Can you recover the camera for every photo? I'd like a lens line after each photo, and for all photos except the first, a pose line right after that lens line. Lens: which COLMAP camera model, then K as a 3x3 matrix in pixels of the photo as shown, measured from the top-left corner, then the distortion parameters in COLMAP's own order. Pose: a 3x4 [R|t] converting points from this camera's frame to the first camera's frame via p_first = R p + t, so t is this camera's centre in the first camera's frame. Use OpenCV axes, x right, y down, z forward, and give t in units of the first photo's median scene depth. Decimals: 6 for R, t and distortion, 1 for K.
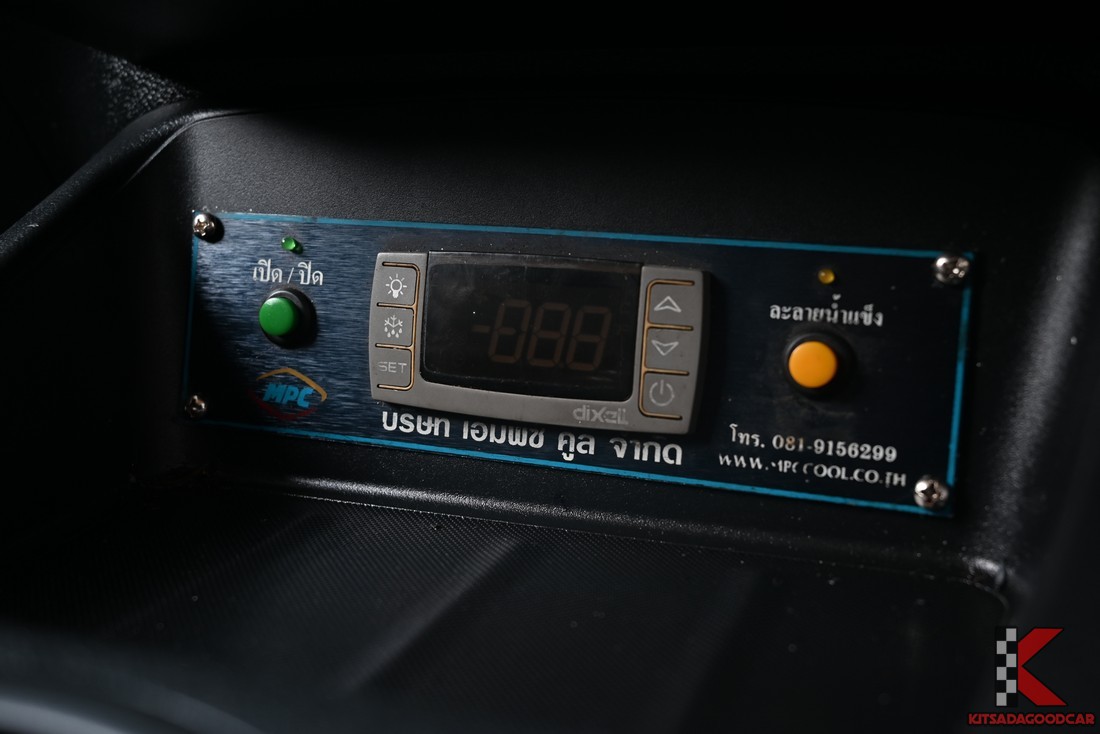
lens RADIAL K [[1203.1, 0, 550.2], [0, 1203.1, 370.8], [0, 0, 1]] dist [-0.025265, 0.000000]
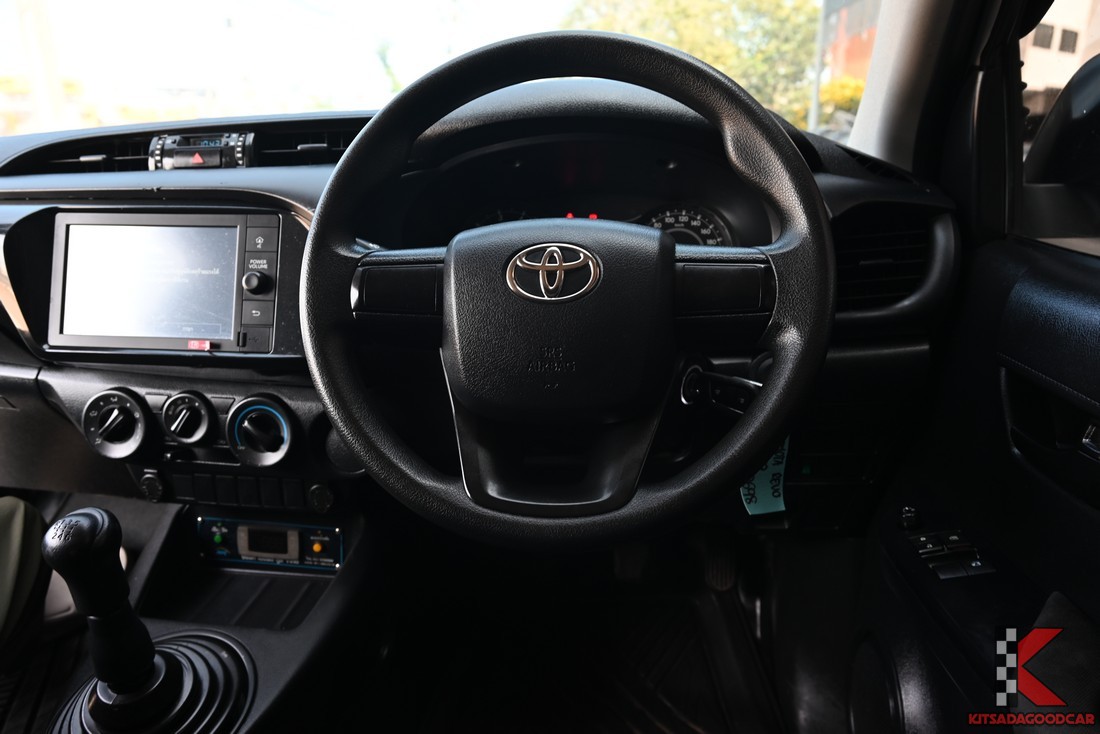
lens RADIAL K [[744.3, 0, 551.0], [0, 744.3, 361.8], [0, 0, 1]] dist [-0.006497, 0.008906]
pose [[0.969603, -0.066541, 0.235460, 0.512622], [0.051337, 0.996216, 0.070127, -1.077644], [-0.239236, -0.055907, 0.969351, -2.687589]]
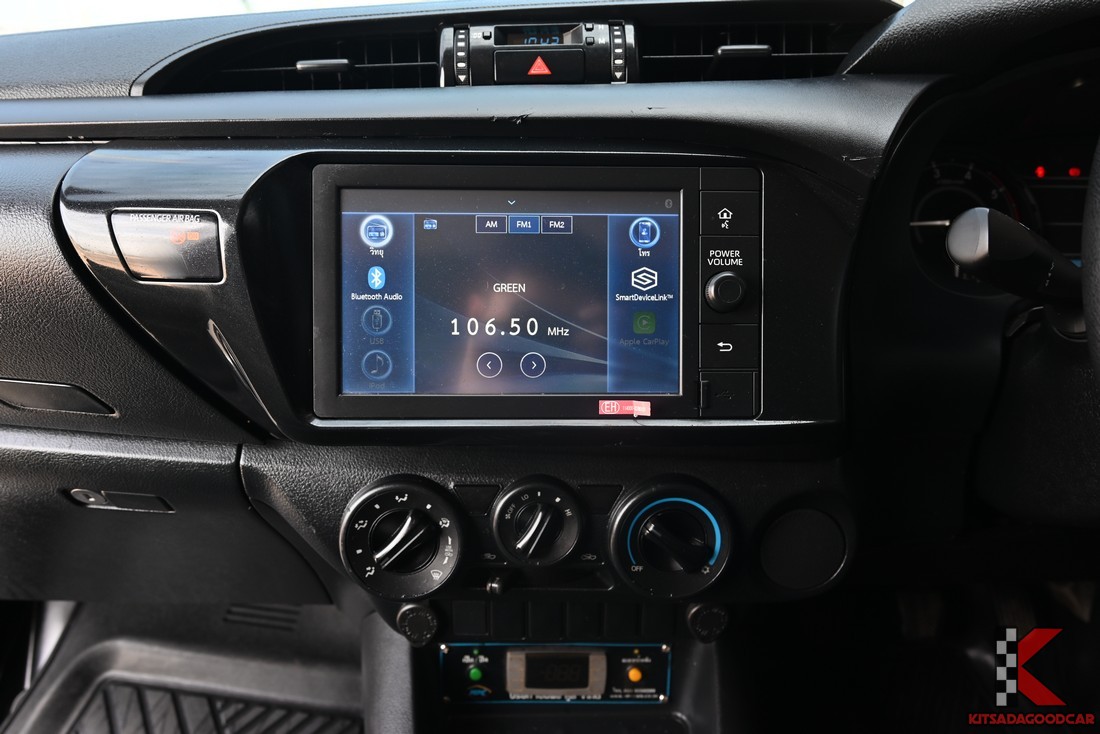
lens RADIAL K [[744.3, 0, 552.7], [0, 744.3, 361.5], [0, 0, 1]] dist [-0.006497, 0.008906]
pose [[0.919414, -0.115254, 0.376026, -0.802833], [0.069182, 0.988584, 0.133850, -1.321622], [-0.387160, -0.097049, 0.916891, -1.003475]]
